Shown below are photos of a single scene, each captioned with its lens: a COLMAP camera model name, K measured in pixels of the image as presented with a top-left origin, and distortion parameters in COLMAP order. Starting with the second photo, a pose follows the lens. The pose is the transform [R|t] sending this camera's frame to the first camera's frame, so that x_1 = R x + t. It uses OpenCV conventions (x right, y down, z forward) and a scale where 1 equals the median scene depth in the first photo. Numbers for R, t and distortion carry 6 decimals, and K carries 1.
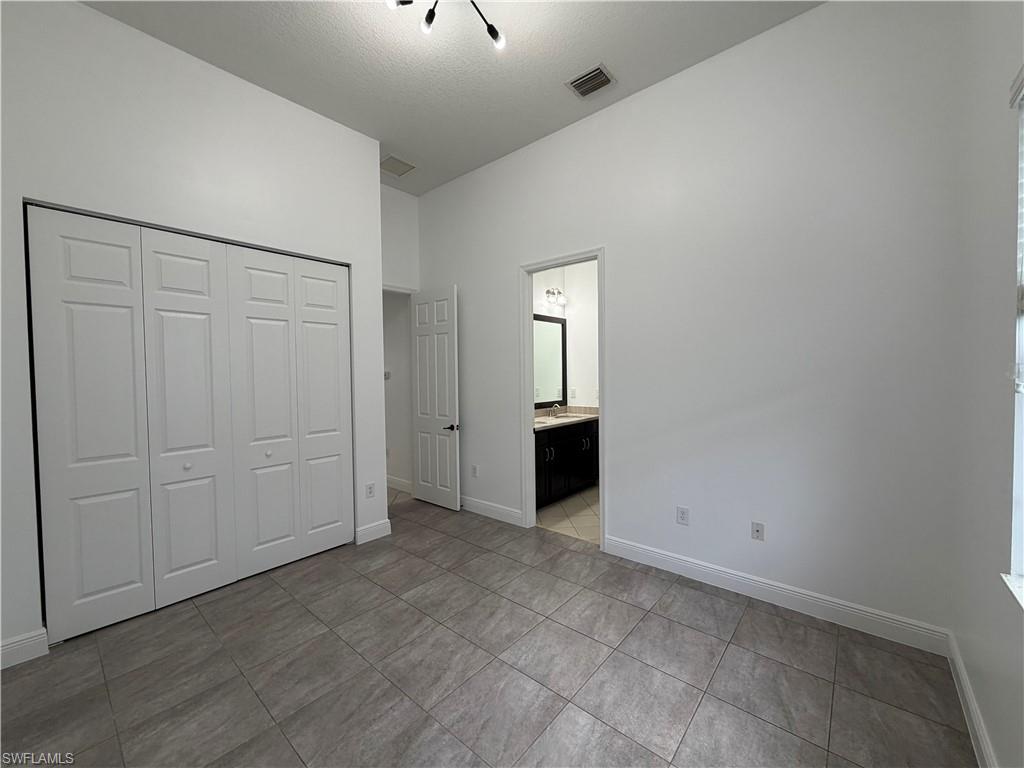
lens RADIAL K [[408.4, 0, 509.9], [0, 408.4, 384.6], [0, 0, 1]] dist [-0.000877, 0.000564]
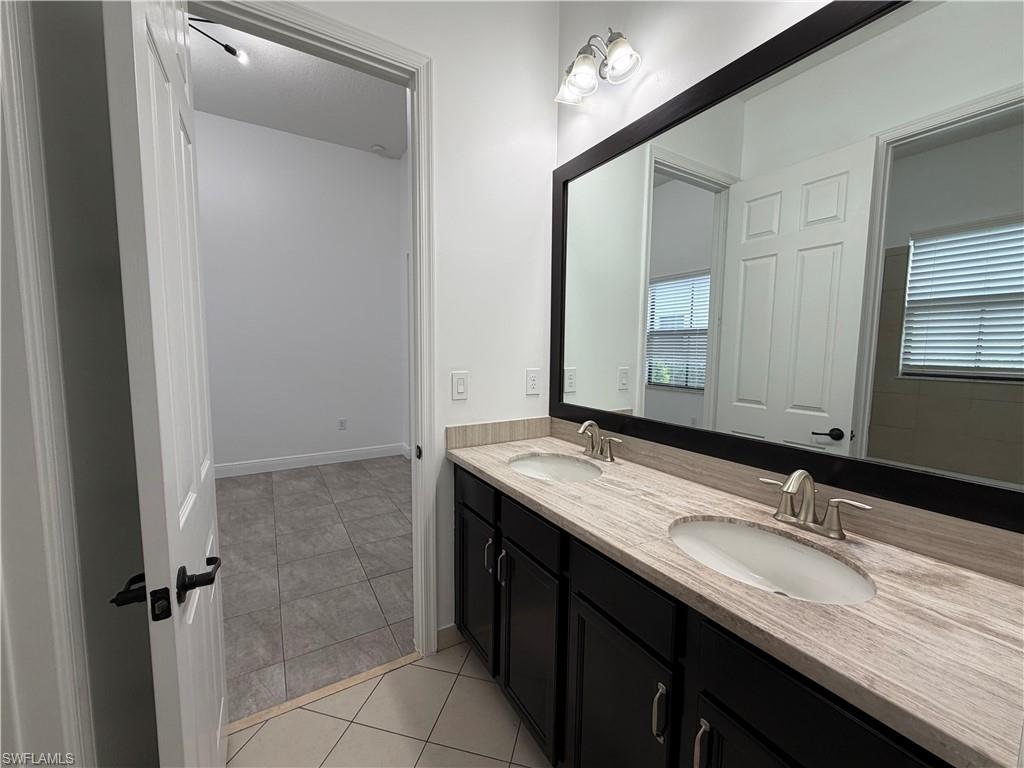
lens RADIAL K [[408.4, 0, 512.5], [0, 408.4, 381.3], [0, 0, 1]] dist [-0.000877, 0.000564]
pose [[-0.313950, 0.088944, -0.945264, 0.649256], [-0.029501, 0.994208, 0.103348, -0.017569], [0.948981, 0.060332, -0.309507, 1.825481]]
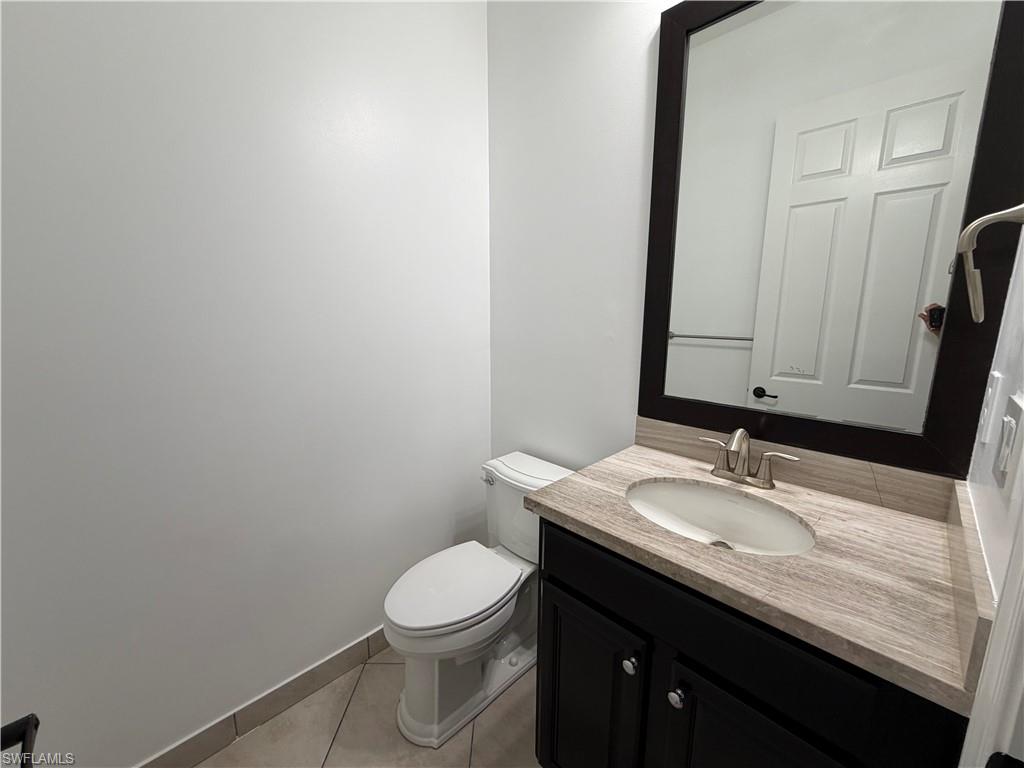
lens RADIAL K [[408.4, 0, 529.0], [0, 408.4, 385.5], [0, 0, 1]] dist [-0.000877, 0.000564]
pose [[-0.056021, 0.190392, -0.980109, 0.458729], [-0.032616, 0.980777, 0.192386, -0.011740], [0.997897, 0.042745, -0.048734, 1.589582]]
